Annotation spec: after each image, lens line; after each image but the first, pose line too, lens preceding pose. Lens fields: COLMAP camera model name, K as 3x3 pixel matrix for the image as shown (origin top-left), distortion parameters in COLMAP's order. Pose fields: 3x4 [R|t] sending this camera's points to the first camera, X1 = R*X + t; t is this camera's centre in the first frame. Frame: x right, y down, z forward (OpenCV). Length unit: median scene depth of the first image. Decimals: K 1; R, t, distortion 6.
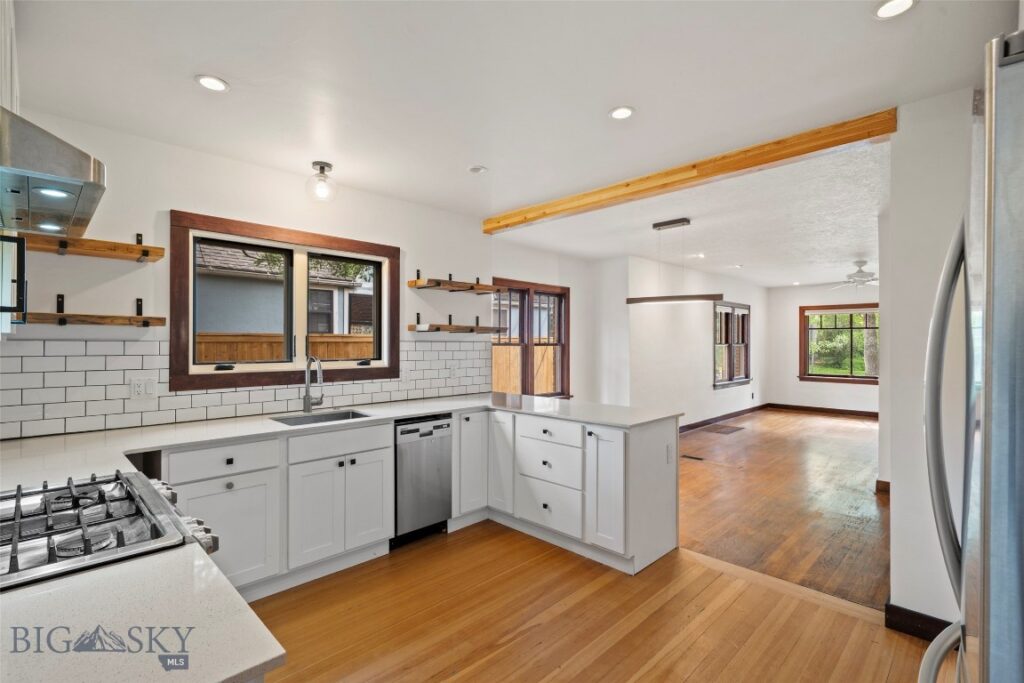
lens RADIAL K [[471.5, 0, 507.1], [0, 471.5, 342.0], [0, 0, 1]] dist [-0.000034, 0.000034]
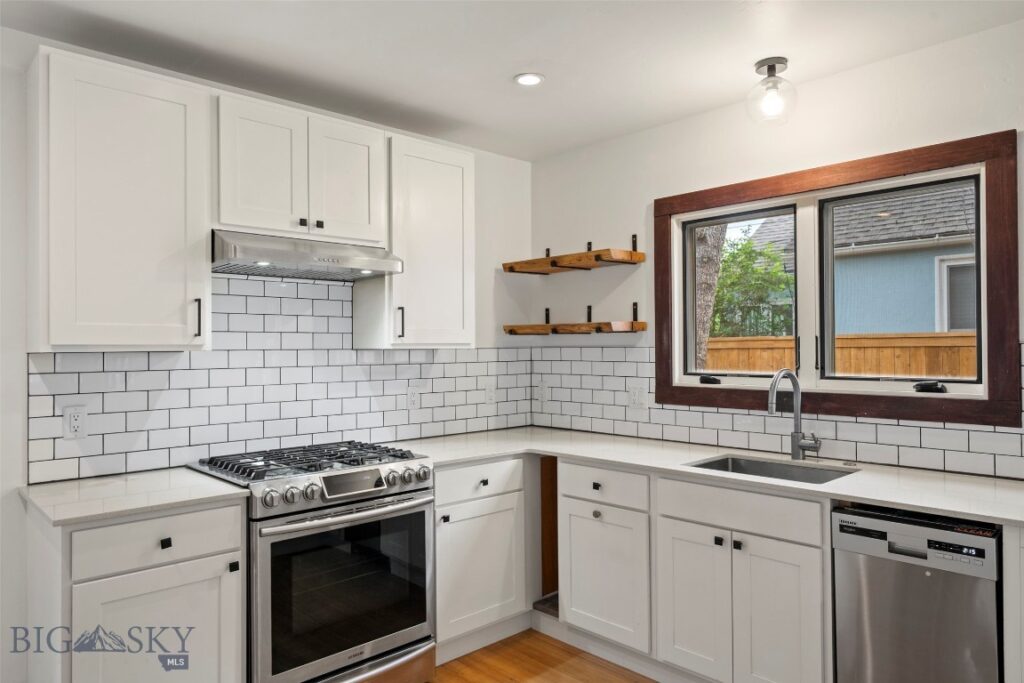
lens RADIAL K [[668.5, 0, 514.0], [0, 668.5, 343.8], [0, 0, 1]] dist [0.001632, 0.001225]
pose [[-0.026552, -0.009153, -0.999606, 0.450367], [0.008071, 0.999924, -0.009371, 0.001536], [0.999615, -0.008316, -0.026476, 0.615156]]
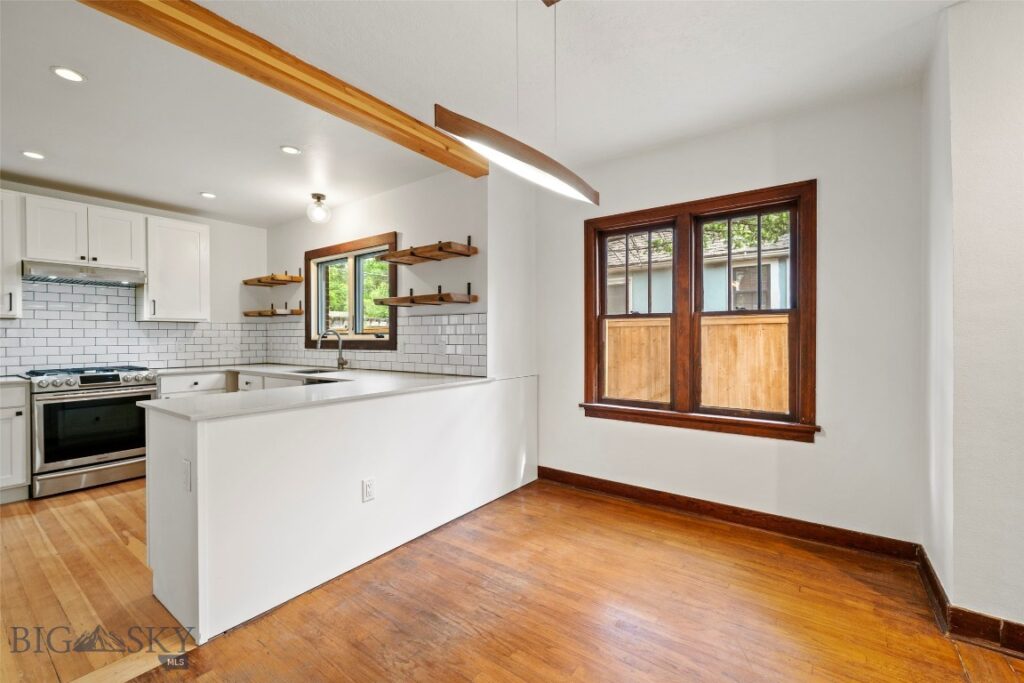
lens RADIAL K [[430.5, 0, 512.6], [0, 430.5, 338.7], [0, 0, 1]] dist [-0.003573, 0.000025]
pose [[0.161451, 0.000906, -0.986880, 0.897804], [0.006967, 0.999974, 0.002058, 0.054777], [0.986856, -0.007208, 0.161440, 1.238513]]
